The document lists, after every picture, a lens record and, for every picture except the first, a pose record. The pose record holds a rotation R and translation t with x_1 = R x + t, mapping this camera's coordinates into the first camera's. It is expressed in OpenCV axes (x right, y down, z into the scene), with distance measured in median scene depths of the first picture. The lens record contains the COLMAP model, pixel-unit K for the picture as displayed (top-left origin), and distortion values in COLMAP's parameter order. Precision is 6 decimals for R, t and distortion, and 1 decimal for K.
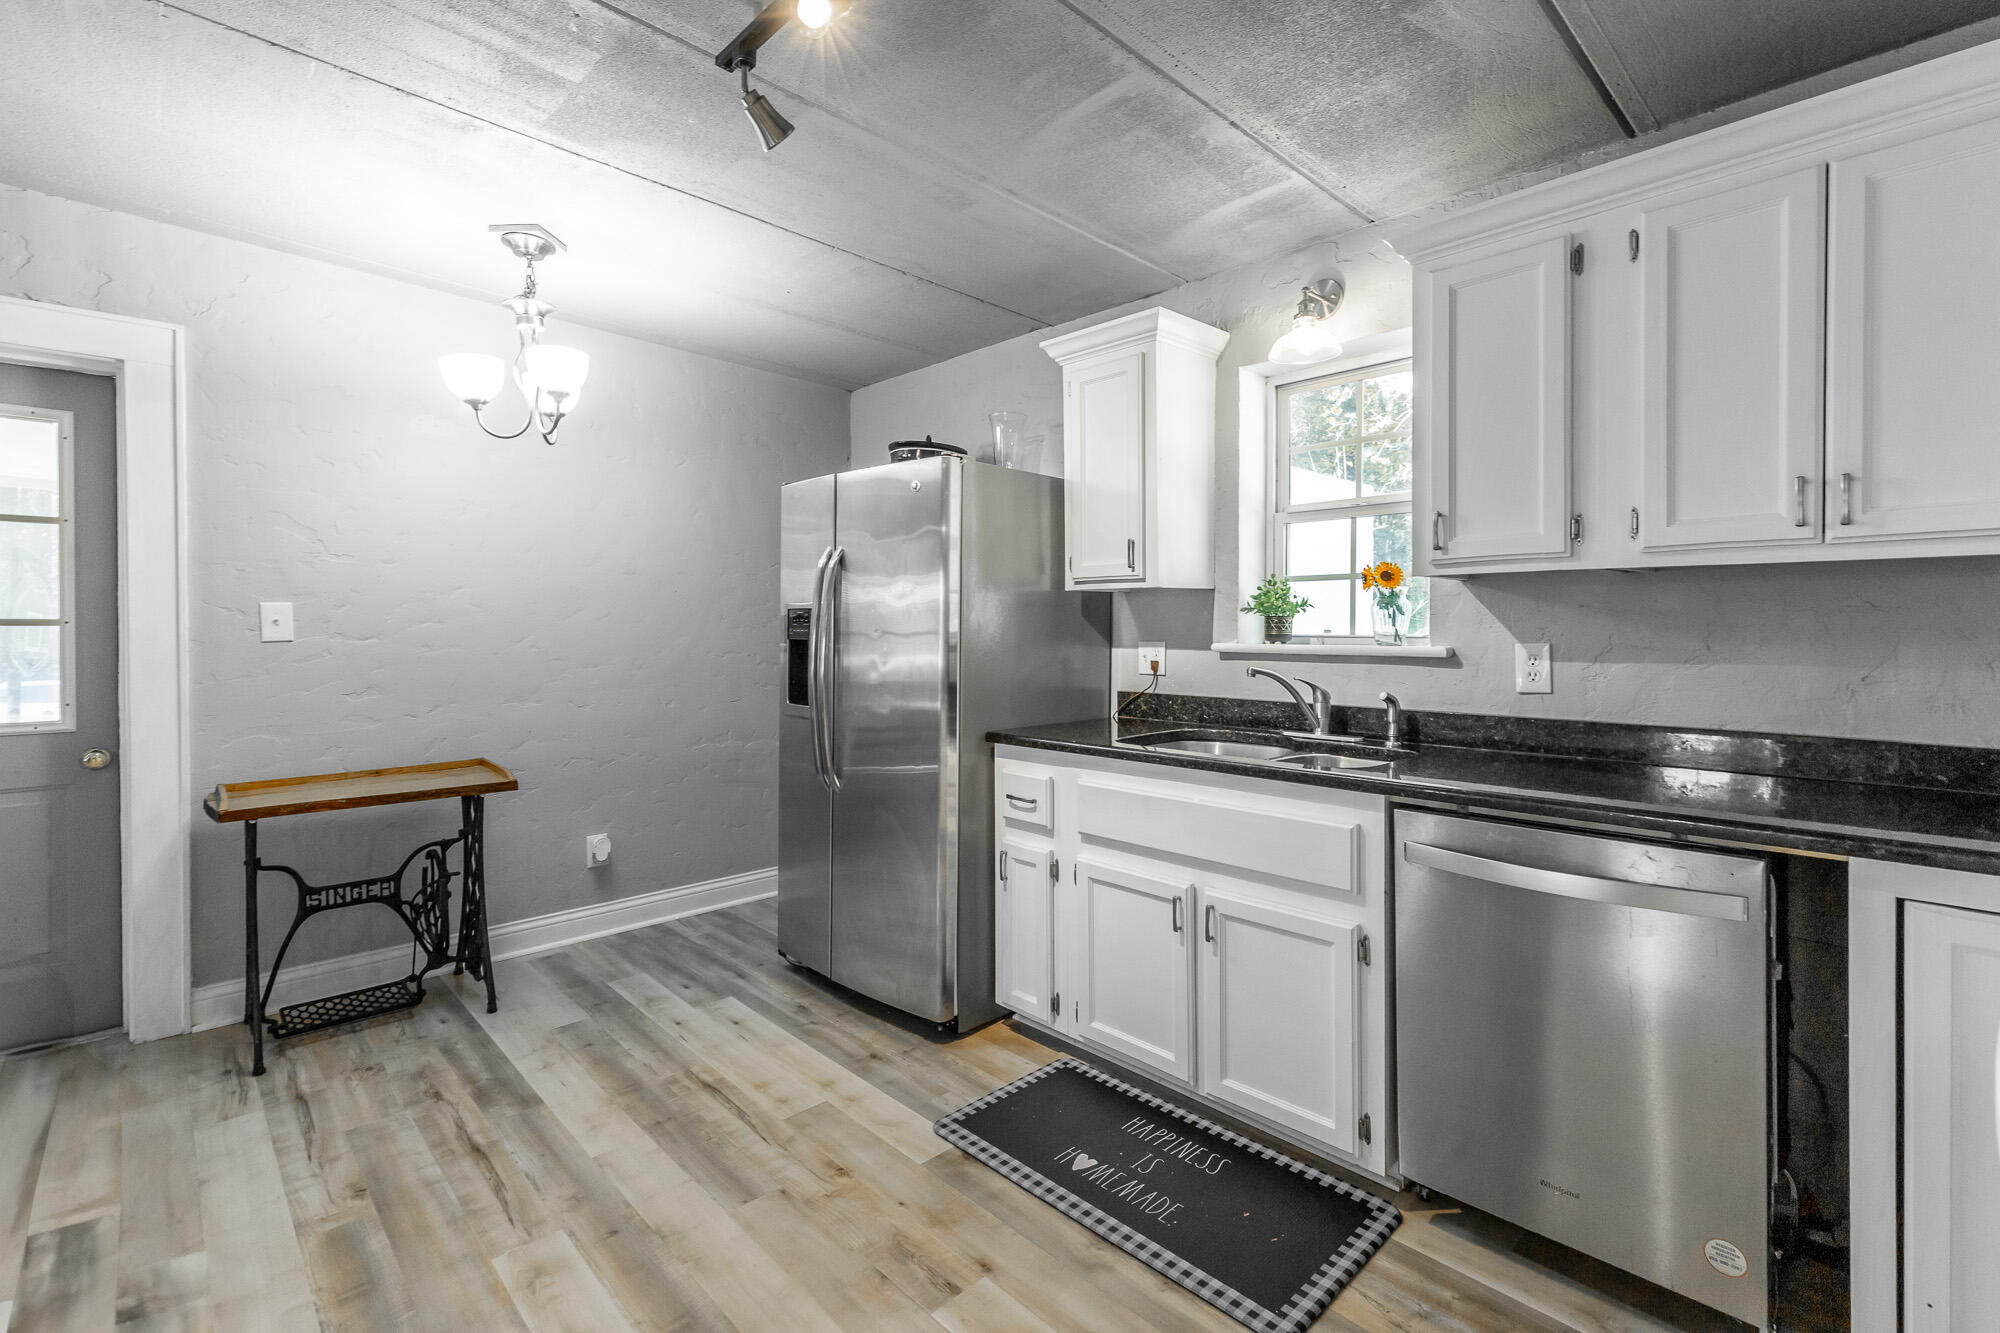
lens RADIAL K [[902.5, 0, 997.8], [0, 902.5, 635.8], [0, 0, 1]] dist [0.002156, 0.000478]
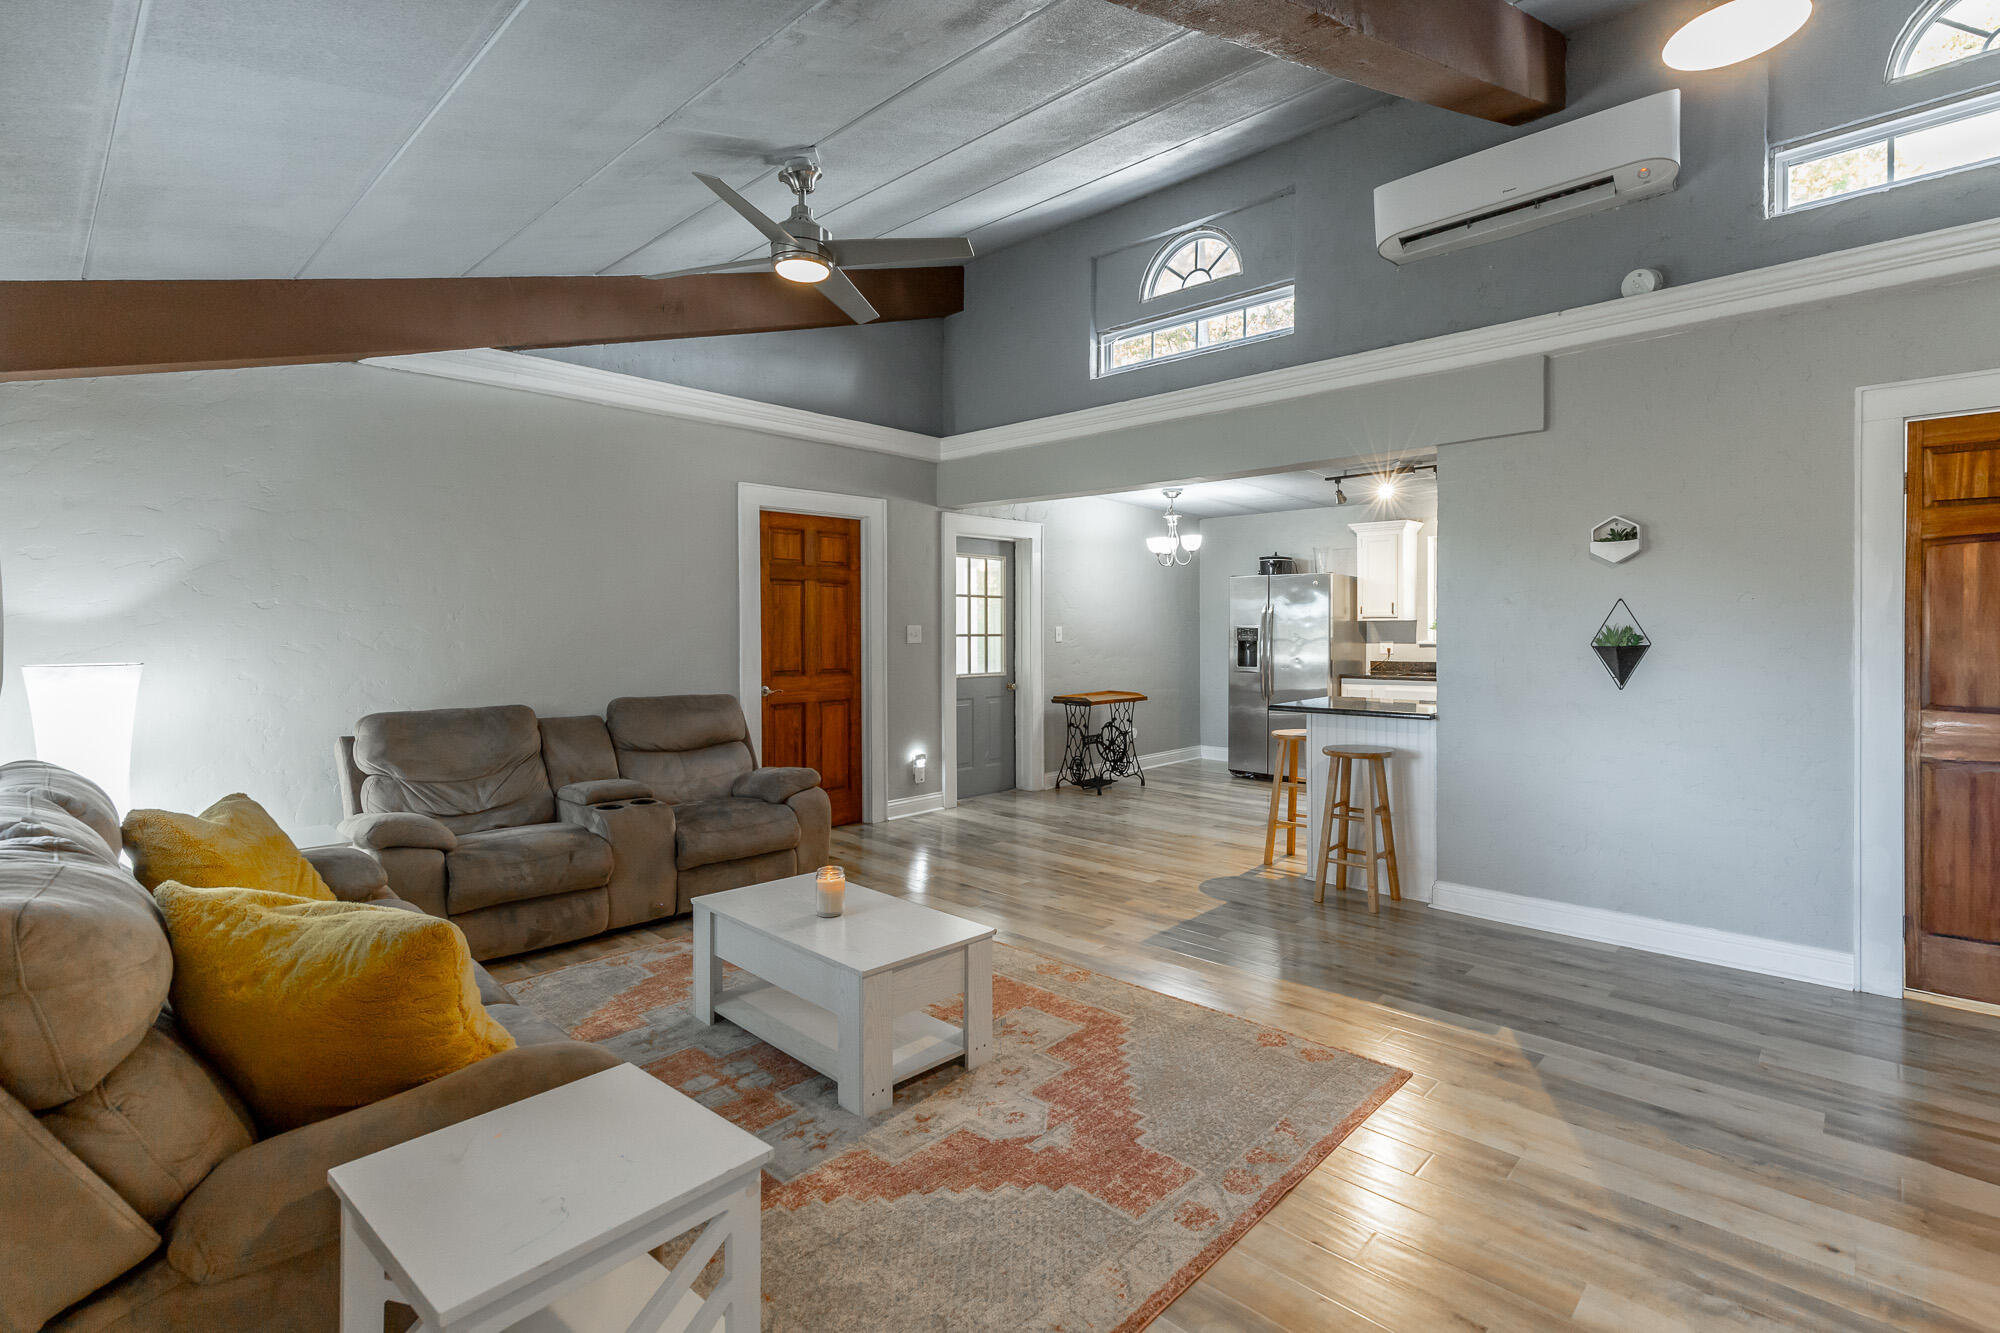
lens RADIAL K [[902.5, 0, 997.8], [0, 902.5, 635.8], [0, 0, 1]] dist [0.002156, 0.000478]
pose [[0.998990, -0.004338, 0.044723, -1.129805], [0.004717, 0.999954, -0.008360, 0.009484], [-0.044685, 0.008562, 0.998964, -1.607011]]
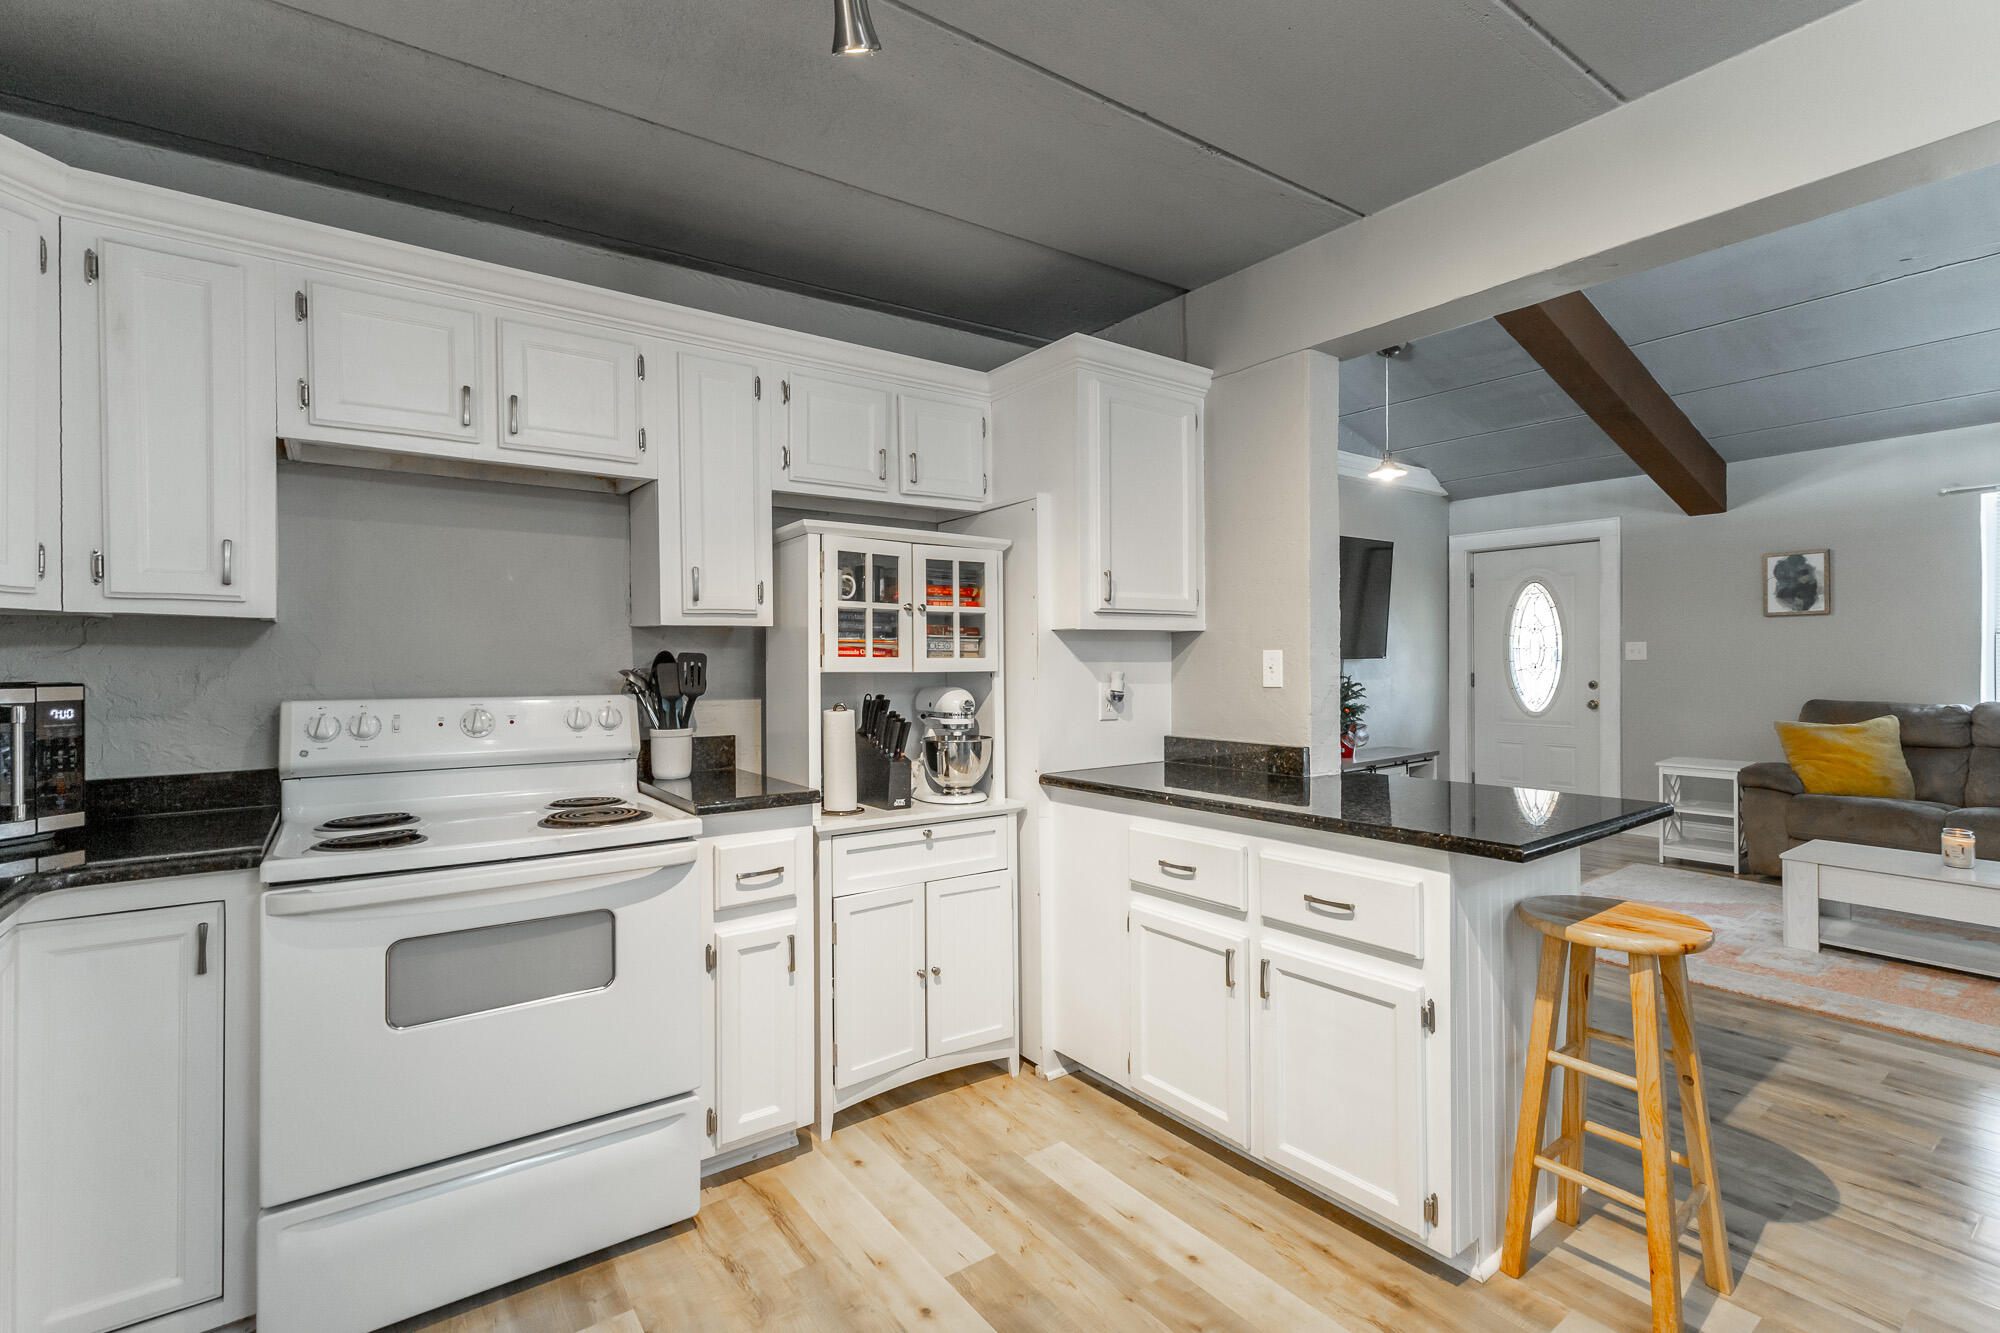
lens RADIAL K [[901.2, 0, 978.3], [0, 901.2, 660.5], [0, 0, 1]] dist [0.000986, 0.000329]
pose [[-0.989940, 0.009416, 0.141174, -0.088073], [0.011832, 0.999797, 0.016281, -0.014885], [-0.140992, 0.017788, -0.989851, 0.864086]]
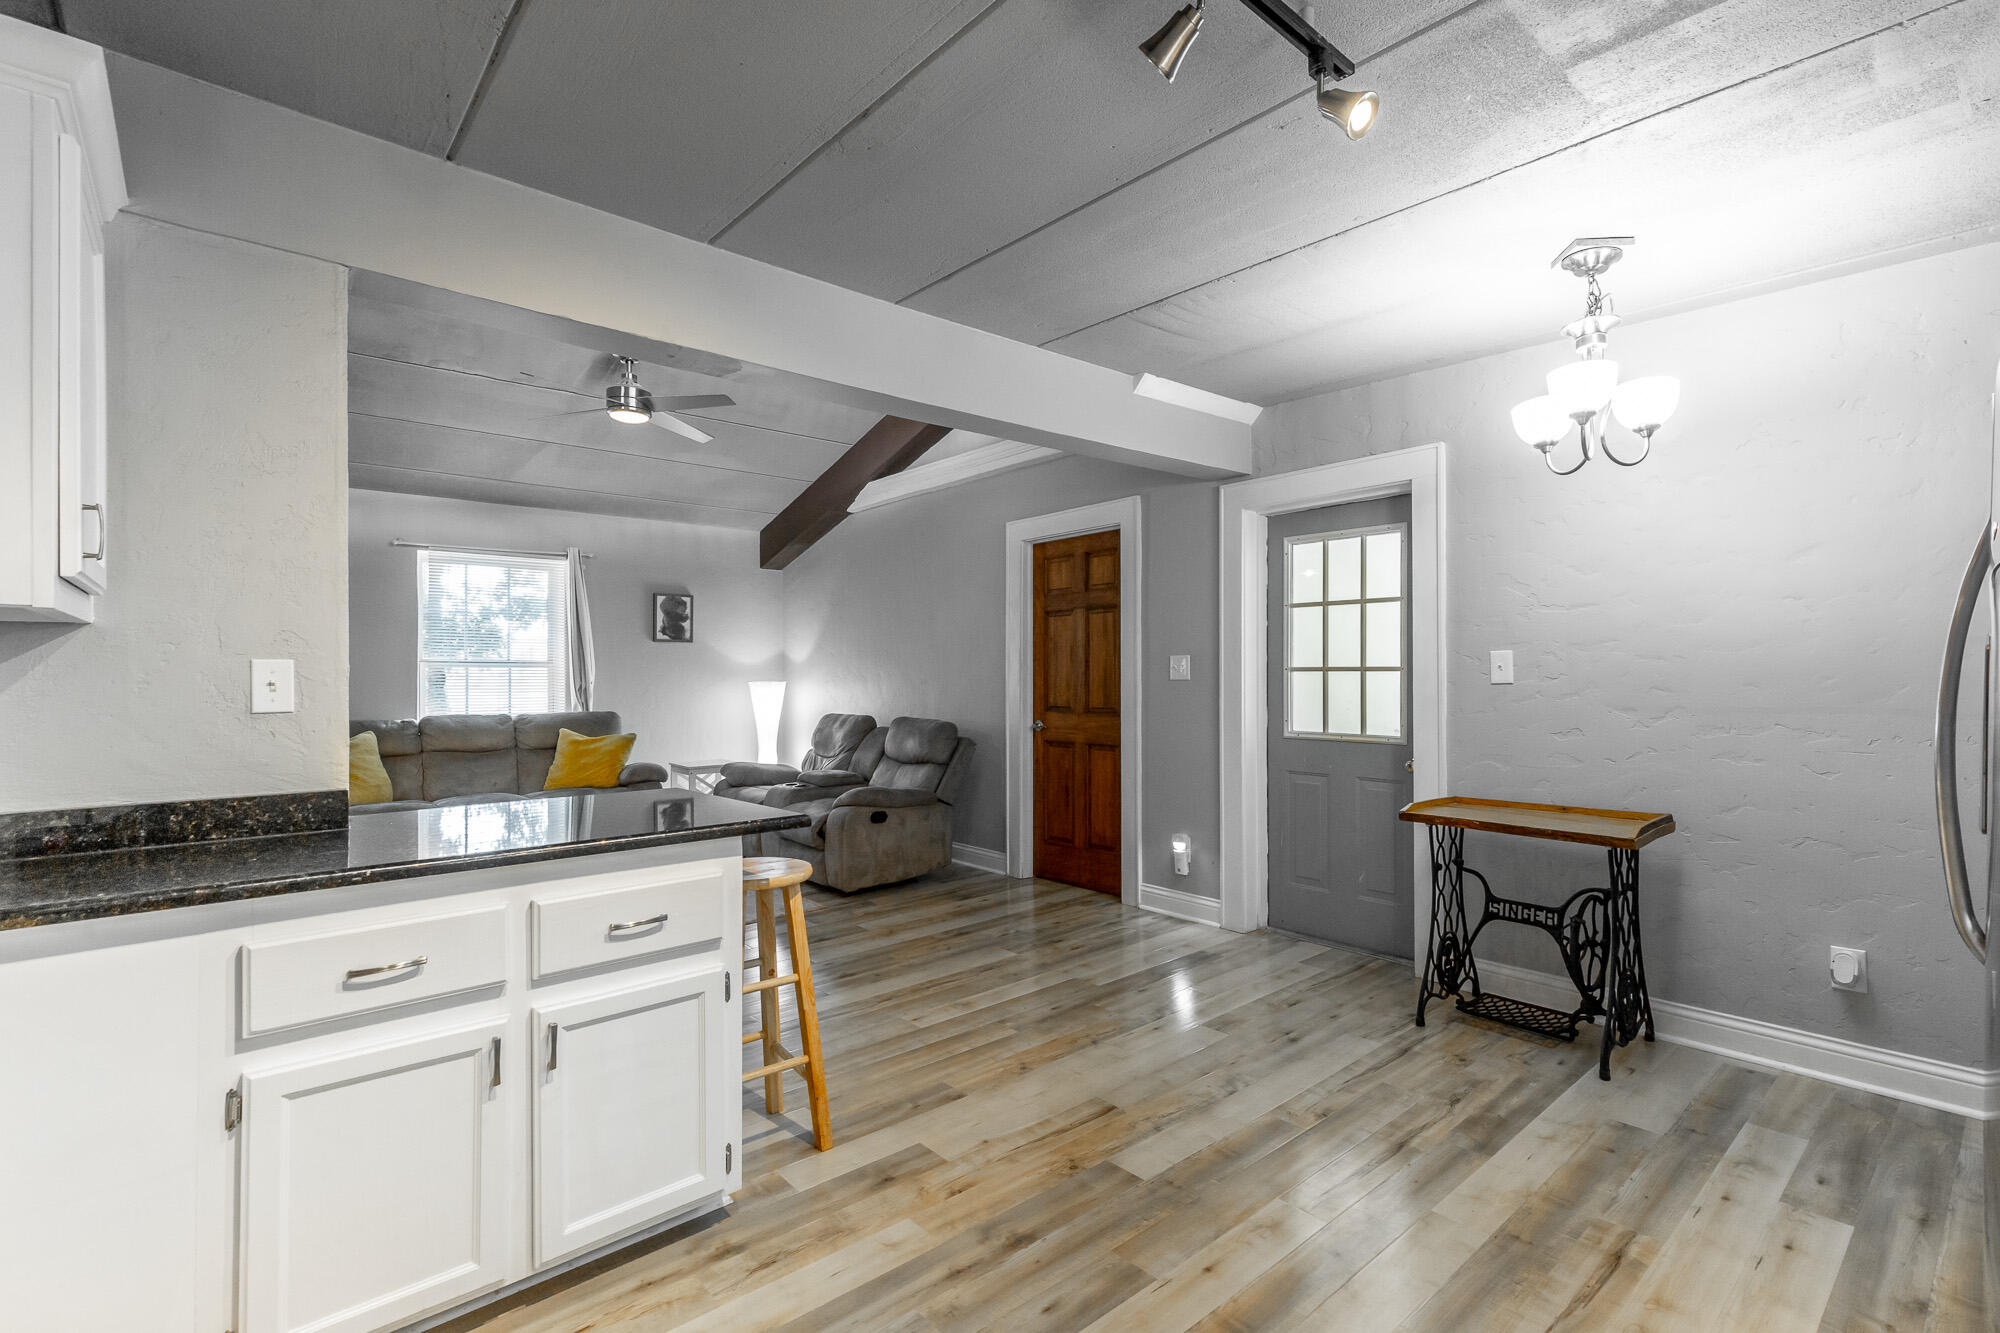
lens RADIAL K [[917.0, 0, 1074.2], [0, 917.0, 673.4], [0, 0, 1]] dist [0.001798, 0.000531]
pose [[-0.005297, -0.001489, -0.999985, 0.419323], [-0.010078, 0.999948, -0.001435, 0.000099], [0.999935, 0.010070, -0.005312, 0.466996]]
